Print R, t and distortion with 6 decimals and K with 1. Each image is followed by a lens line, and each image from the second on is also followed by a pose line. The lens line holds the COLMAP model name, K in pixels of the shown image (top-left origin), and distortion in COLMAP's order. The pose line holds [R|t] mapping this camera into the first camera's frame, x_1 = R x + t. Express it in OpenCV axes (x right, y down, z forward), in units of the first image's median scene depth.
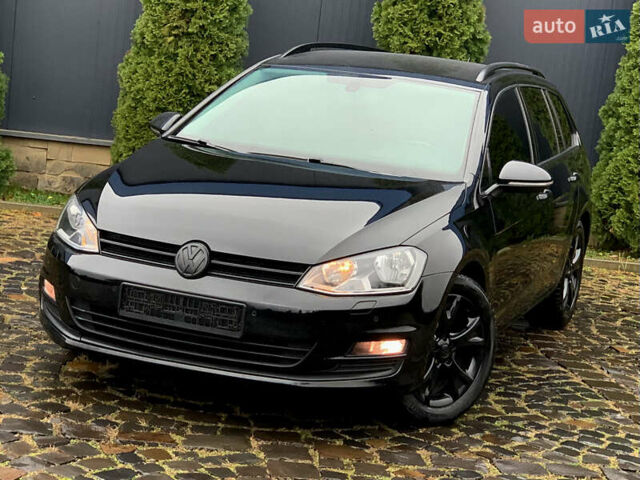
lens RADIAL K [[1056.6, 0, 319.5], [0, 1056.6, 296.2], [0, 0, 1]] dist [-0.021099, 0.252896]
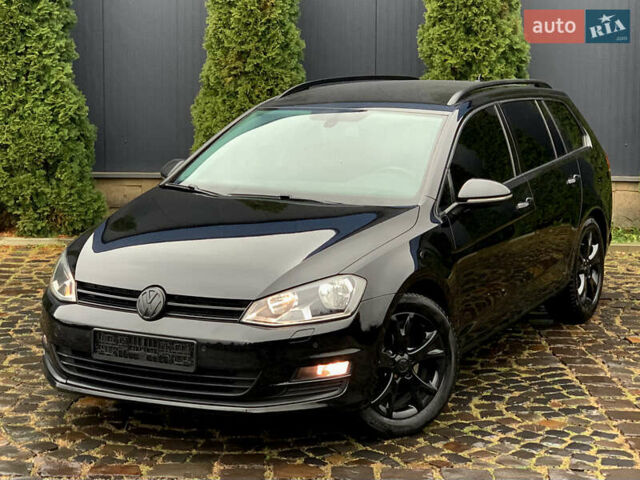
lens RADIAL K [[990.5, 0, 330.4], [0, 990.5, 240.0], [0, 0, 1]] dist [0.053486, 0.066903]
pose [[0.991809, -0.086977, -0.093545, 0.153763], [0.081400, 0.994760, -0.061865, -0.019138], [0.098435, 0.053743, 0.993691, -0.013430]]
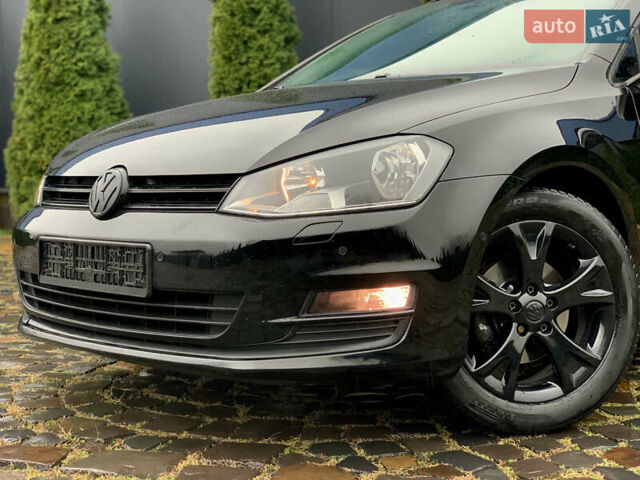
lens RADIAL K [[887.2, 0, 319.9], [0, 887.2, 249.4], [0, 0, 1]] dist [0.026965, 0.034237]
pose [[0.929339, -0.084762, -0.359366, 0.196850], [0.051606, 0.993558, -0.100891, 0.062676], [0.365603, 0.075216, 0.927727, 0.470606]]
